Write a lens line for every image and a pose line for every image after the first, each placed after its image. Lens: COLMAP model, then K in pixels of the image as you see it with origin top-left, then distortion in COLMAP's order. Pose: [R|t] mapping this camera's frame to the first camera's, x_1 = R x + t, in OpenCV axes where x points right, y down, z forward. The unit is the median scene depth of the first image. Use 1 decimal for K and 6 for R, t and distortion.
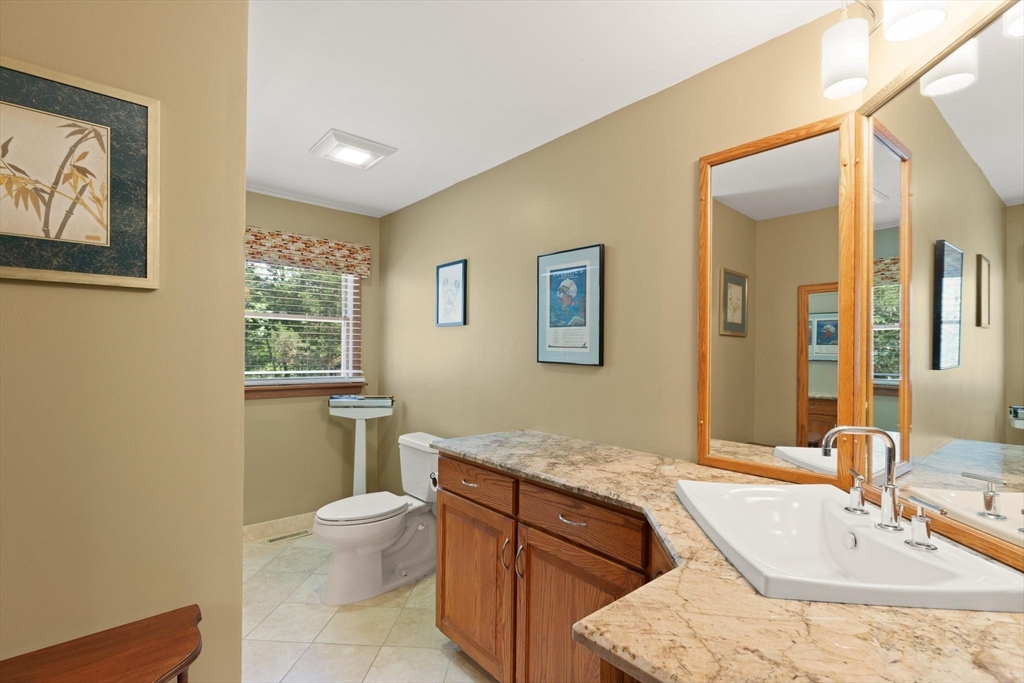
lens RADIAL K [[475.0, 0, 521.0], [0, 475.0, 351.5], [0, 0, 1]] dist [0.003025, -0.000118]
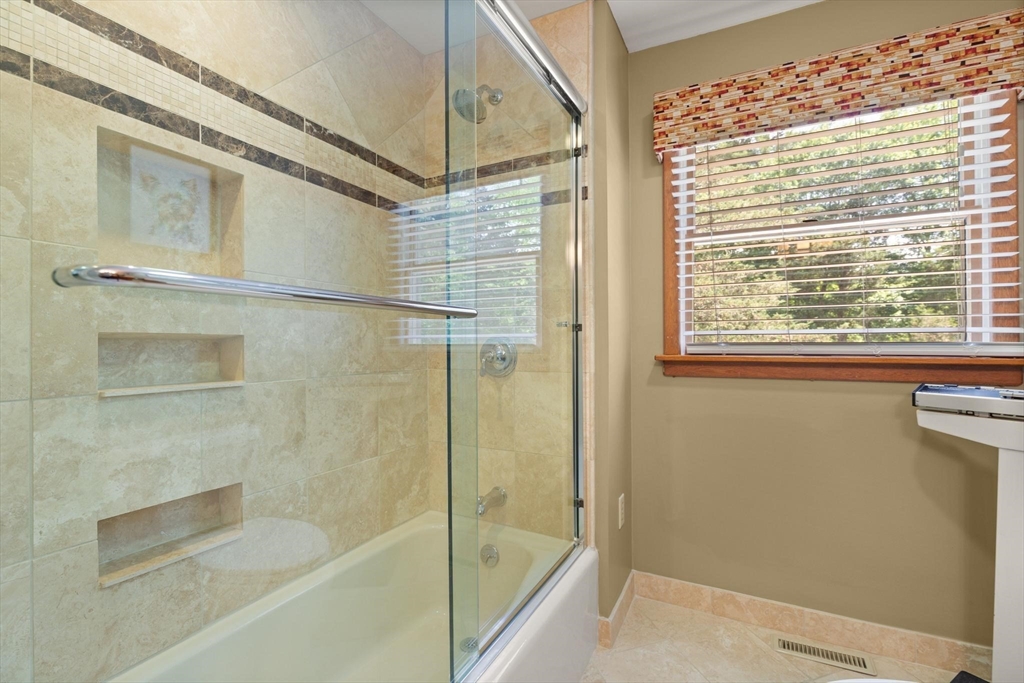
lens RADIAL K [[463.6, 0, 508.0], [0, 463.6, 343.7], [0, 0, 1]] dist [-0.002072, -0.001166]
pose [[0.344026, -0.014536, -0.938848, -0.127007], [0.006930, 0.999892, -0.012942, 0.058031], [0.938935, -0.002053, 0.344090, 0.484202]]
